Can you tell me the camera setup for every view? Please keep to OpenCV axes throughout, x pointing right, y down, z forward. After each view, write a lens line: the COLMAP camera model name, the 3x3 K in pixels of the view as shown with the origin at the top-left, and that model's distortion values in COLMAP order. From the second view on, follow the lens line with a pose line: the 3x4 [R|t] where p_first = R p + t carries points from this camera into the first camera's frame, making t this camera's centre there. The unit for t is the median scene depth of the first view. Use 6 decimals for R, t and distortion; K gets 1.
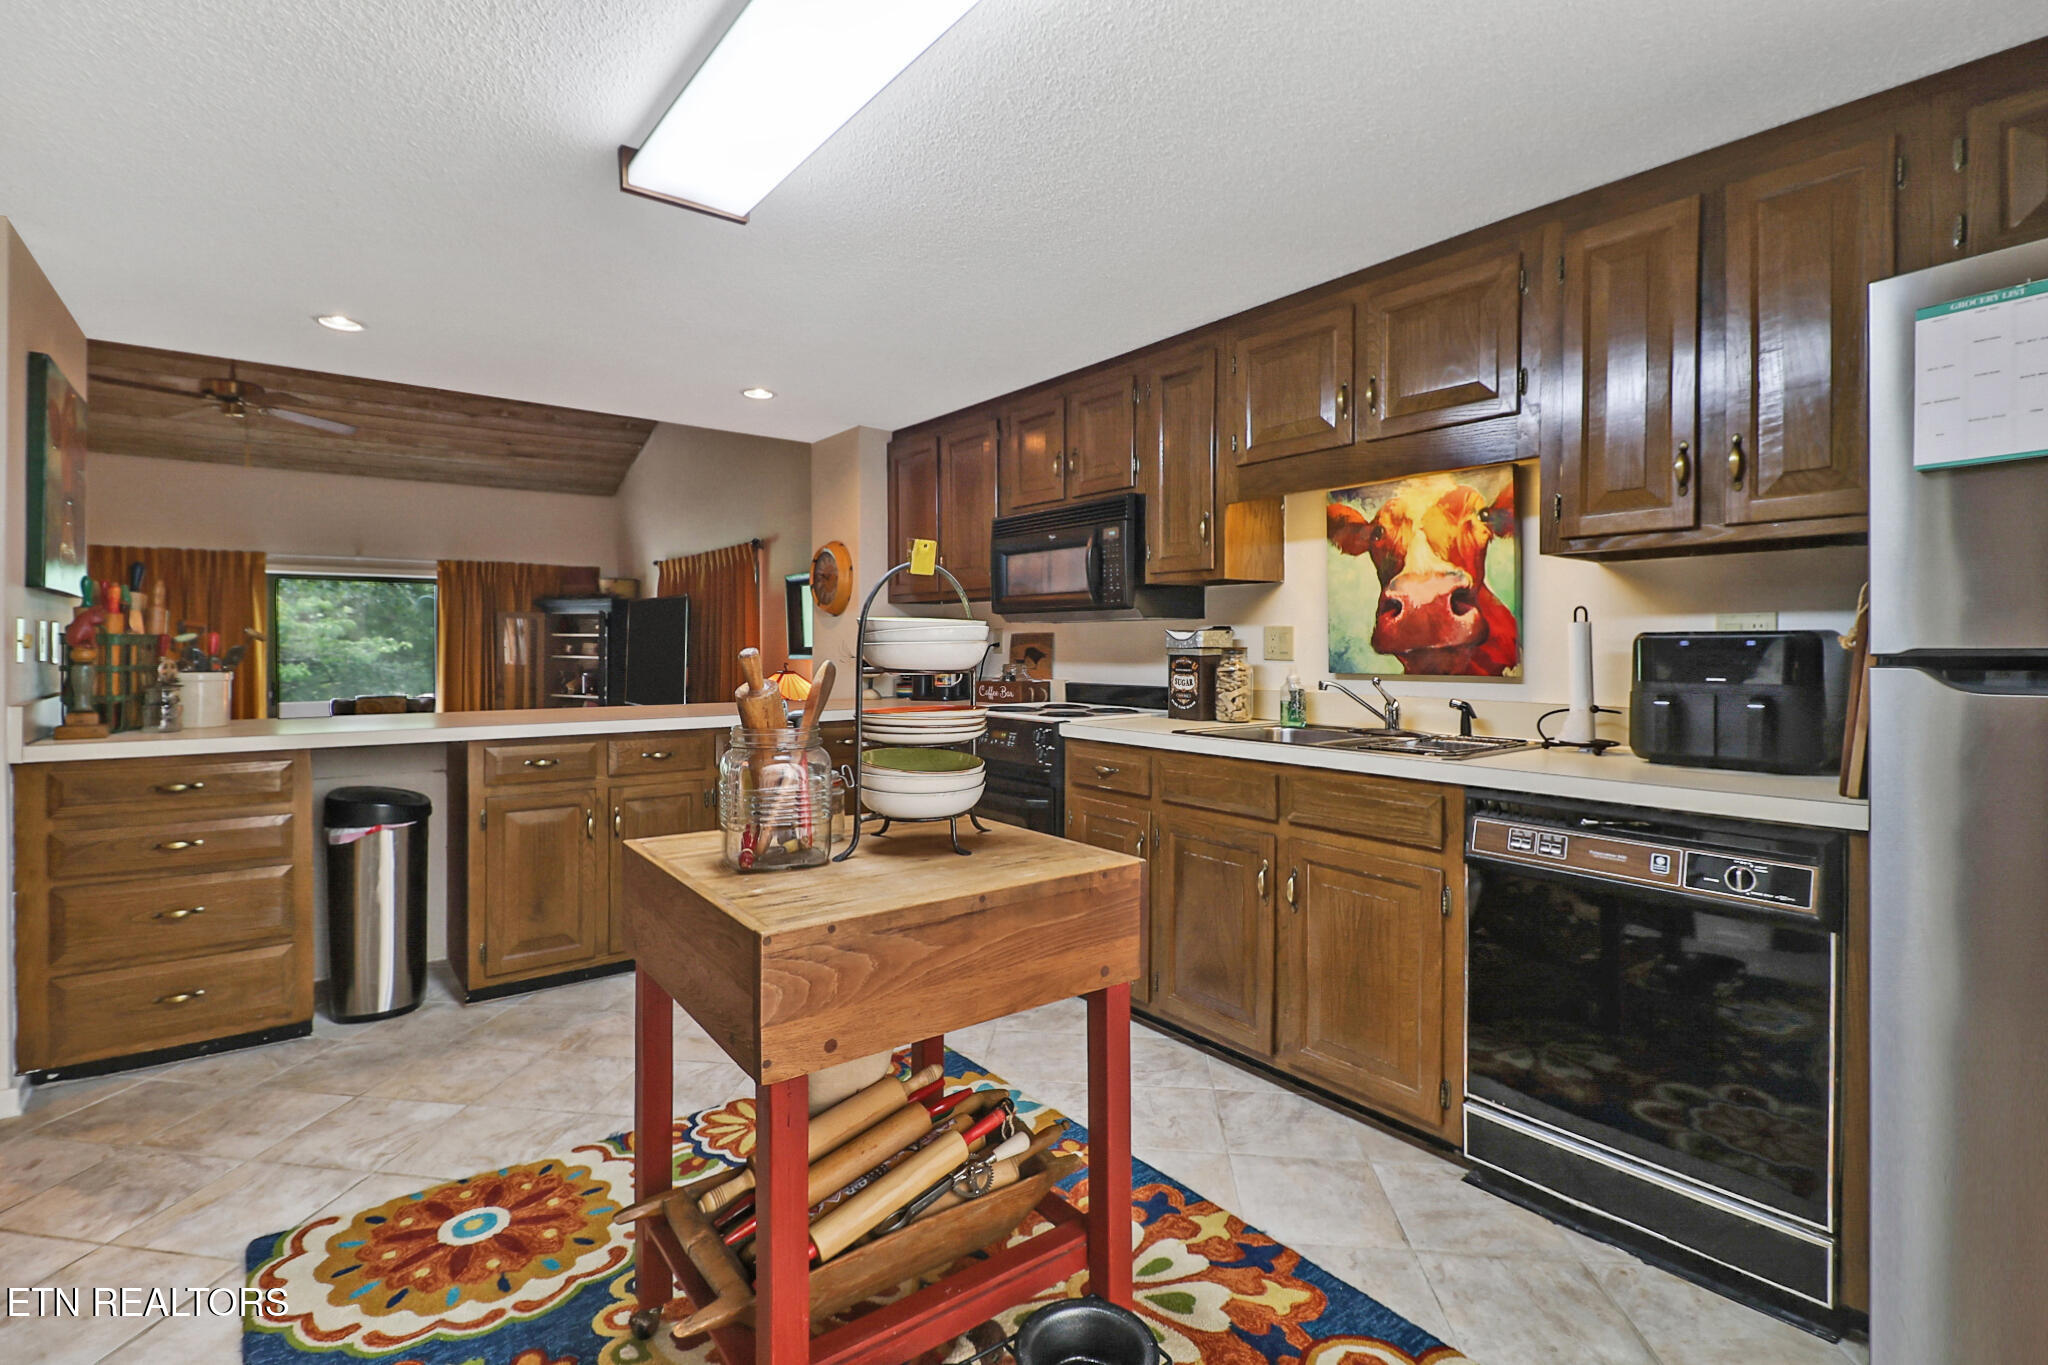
lens RADIAL K [[943.2, 0, 1011.9], [0, 943.2, 656.4], [0, 0, 1]] dist [0.000660, -0.012643]
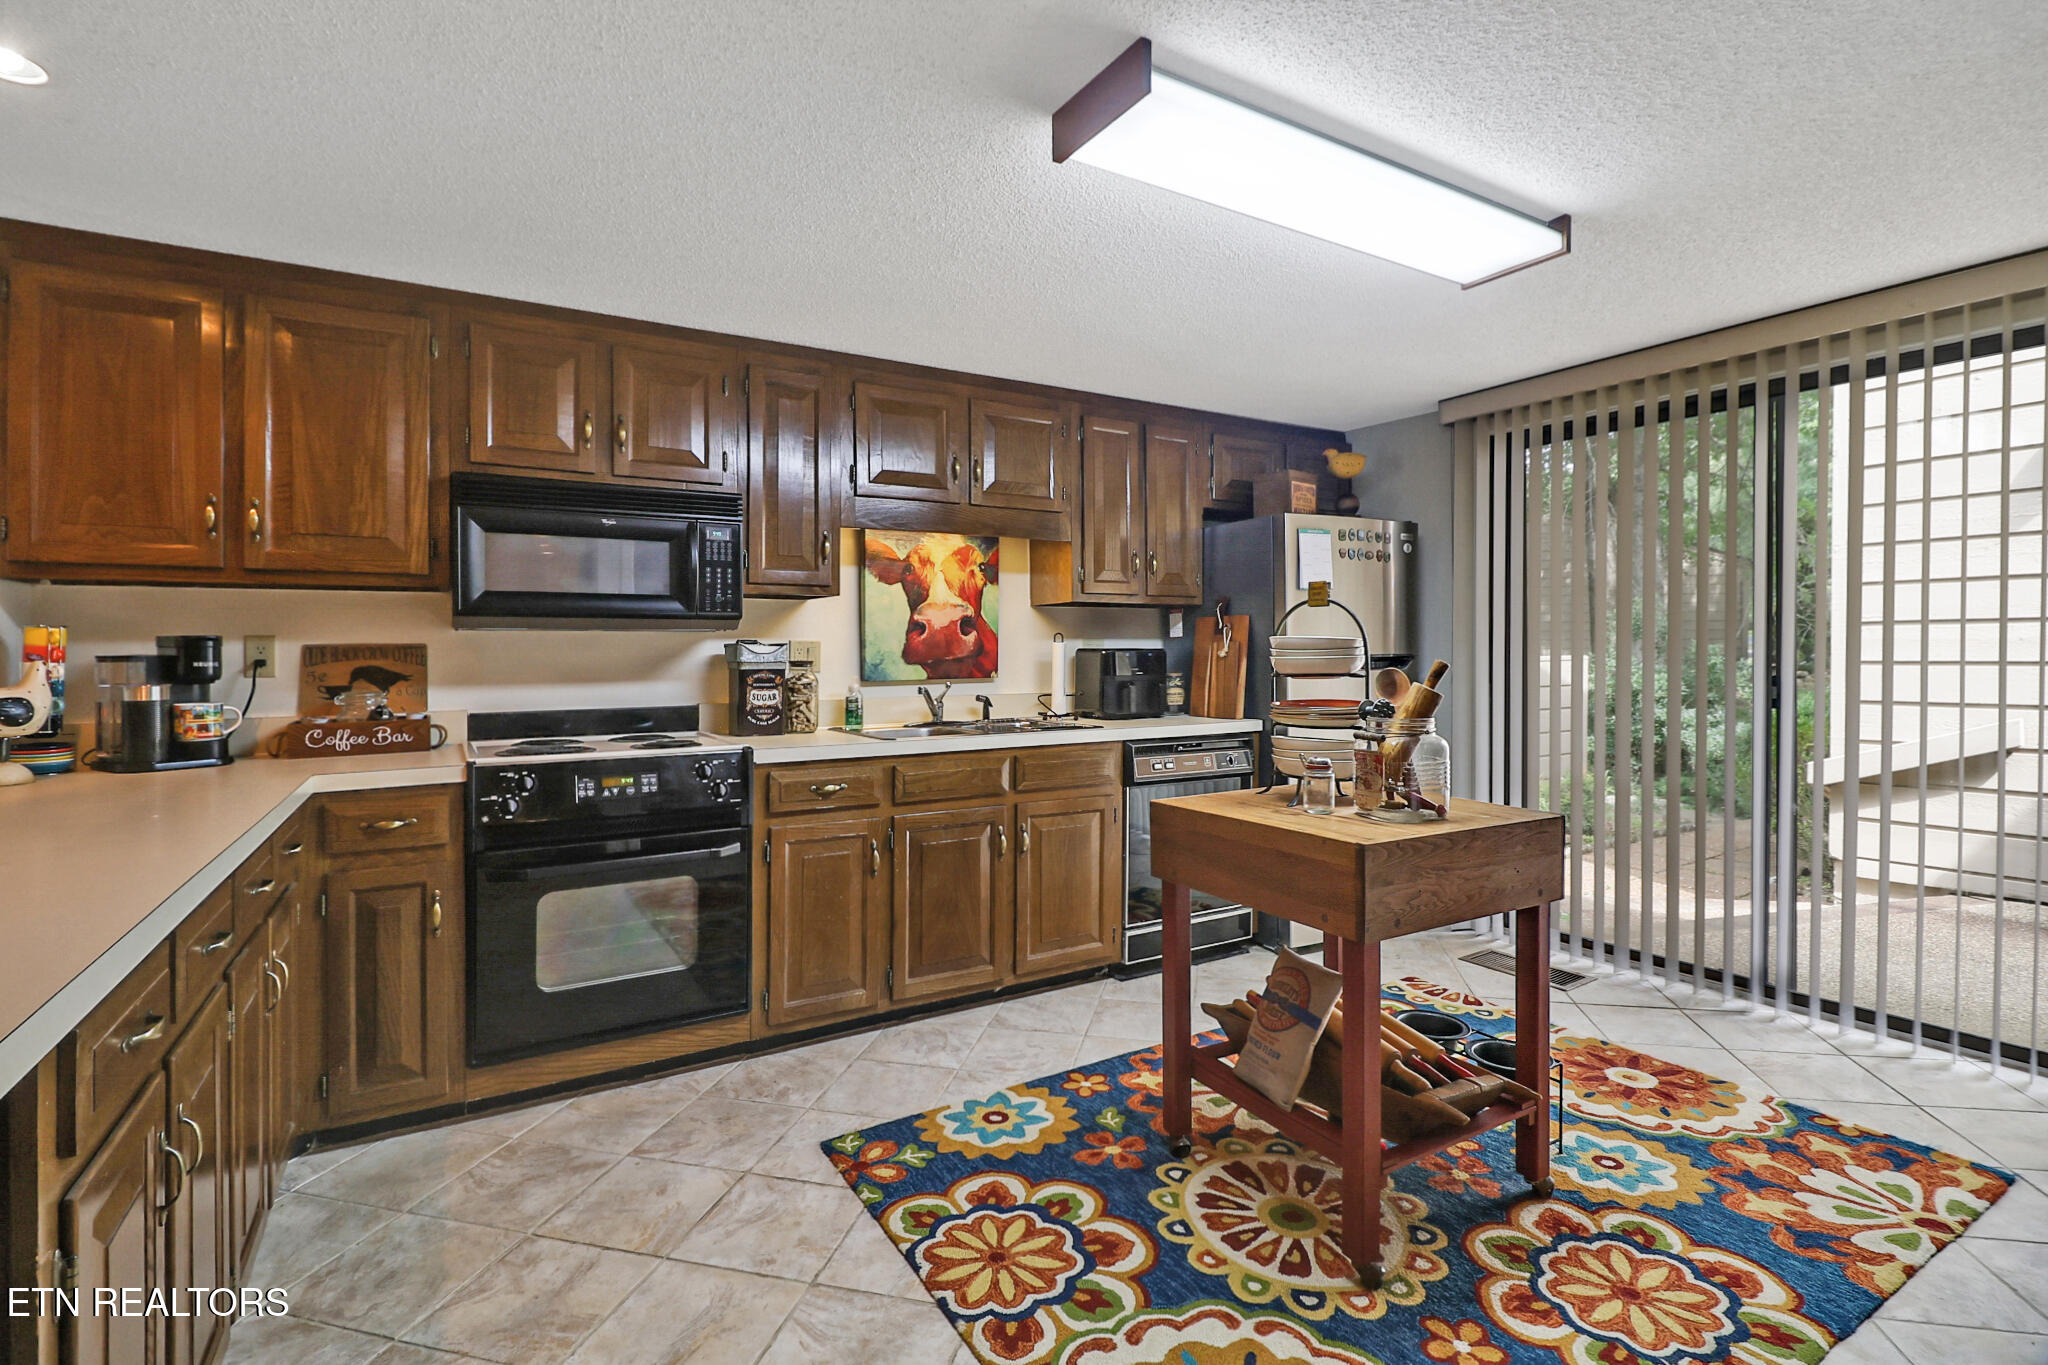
lens RADIAL K [[943.2, 0, 1011.9], [0, 943.2, 656.4], [0, 0, 1]] dist [0.000660, -0.012643]
pose [[0.117977, -0.005289, 0.993002, -0.909044], [0.018666, 0.999821, 0.003108, -0.015701], [-0.992841, 0.018169, 0.118054, 0.757789]]
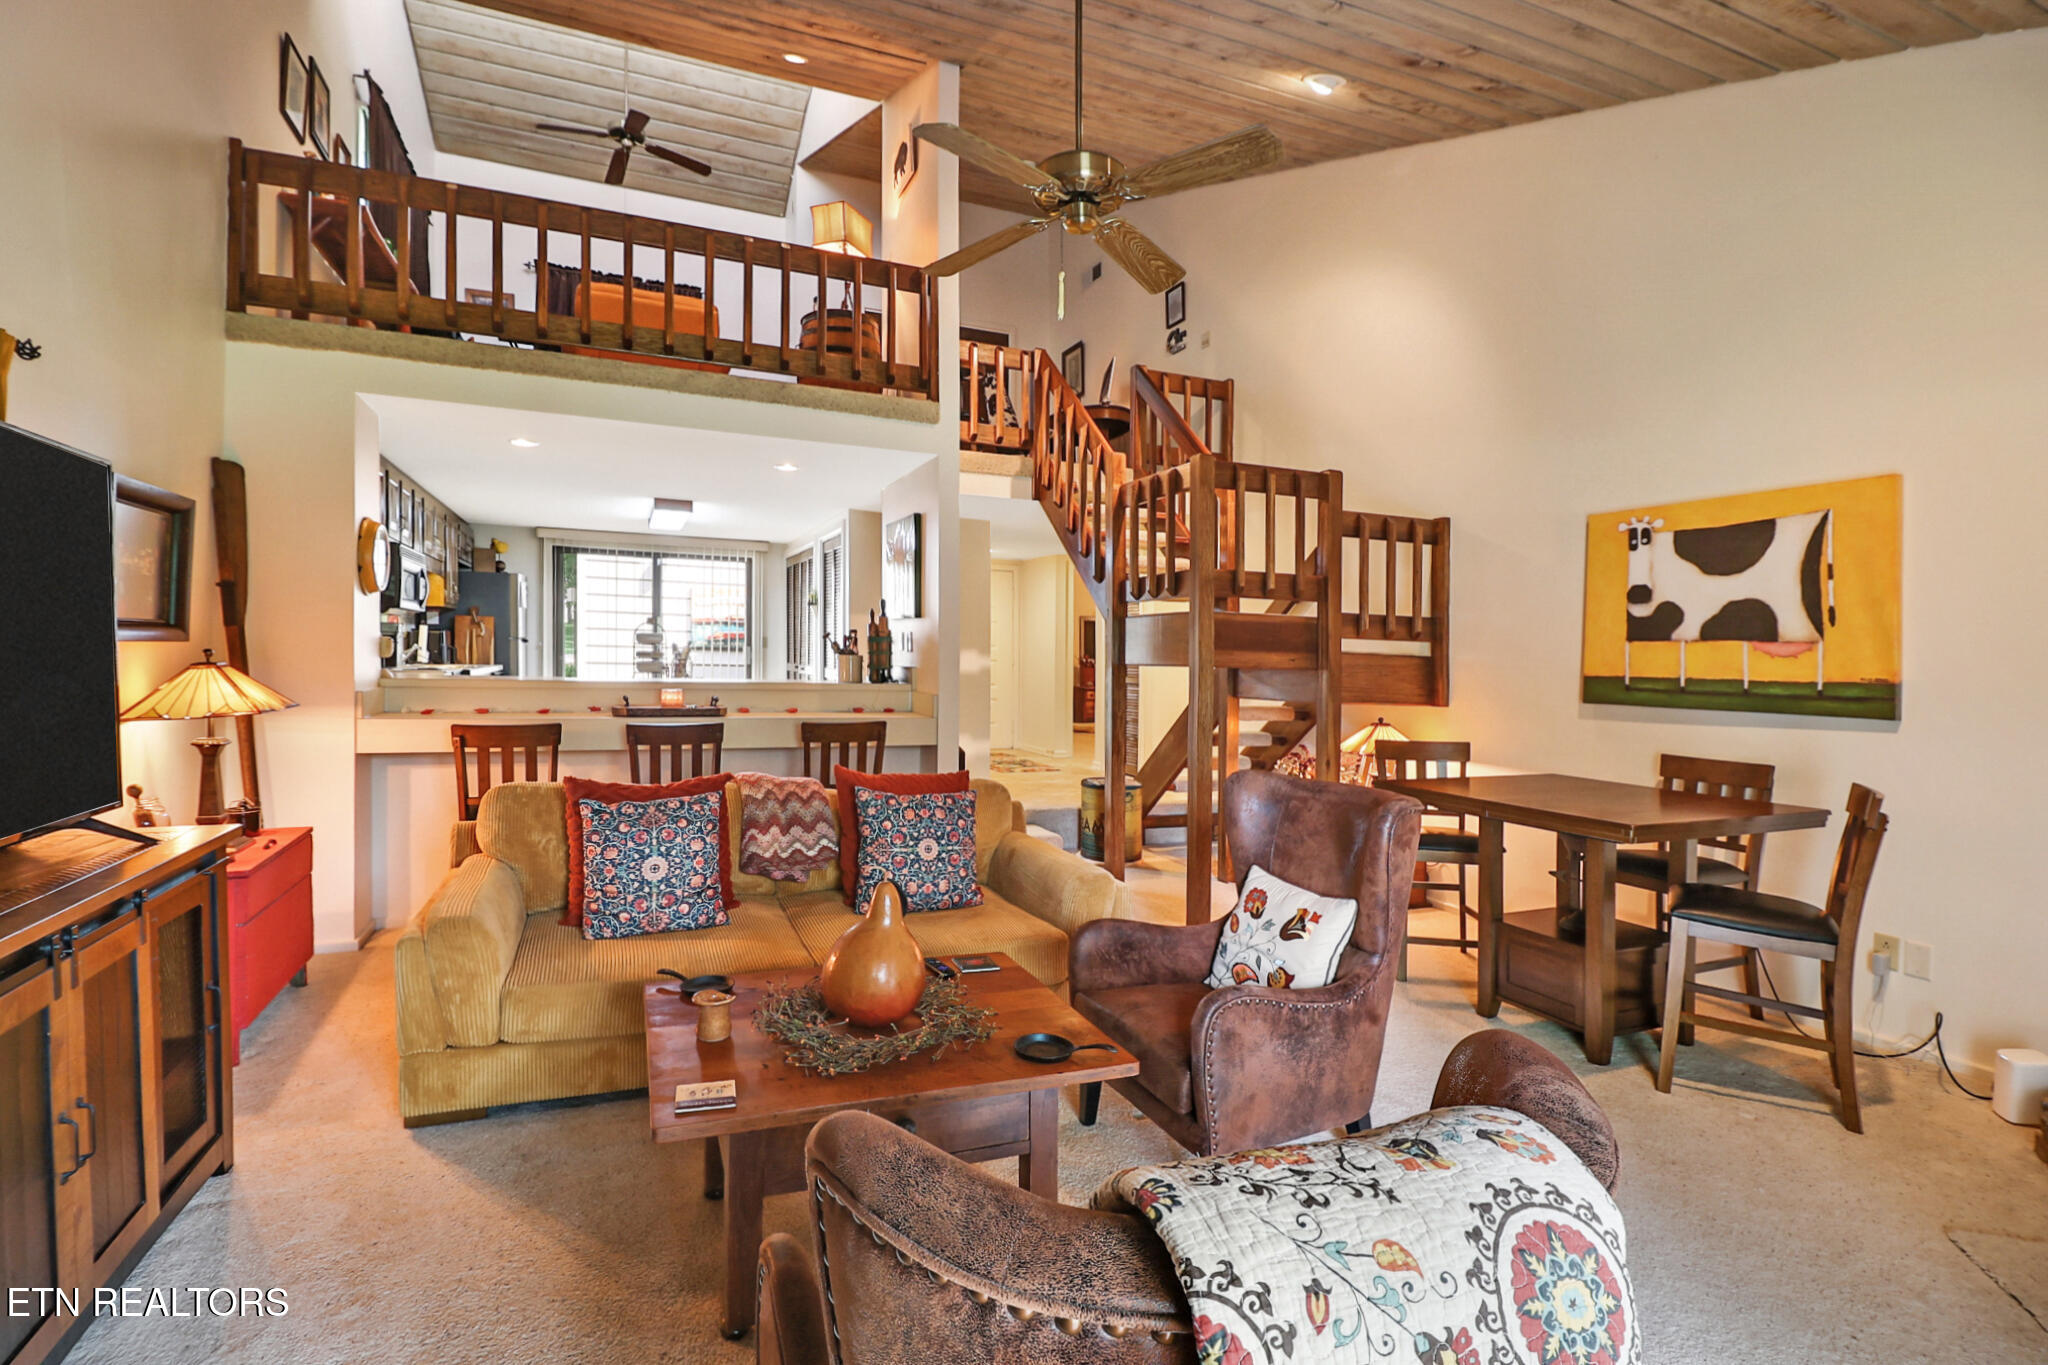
lens RADIAL K [[943.2, 0, 1011.9], [0, 943.2, 656.4], [0, 0, 1]] dist [0.000660, -0.012643]
pose [[-0.963310, -0.027158, 0.267015, -1.894965], [-0.024887, 0.999620, 0.011883, -0.019921], [-0.267236, 0.004802, -0.963619, 3.060676]]
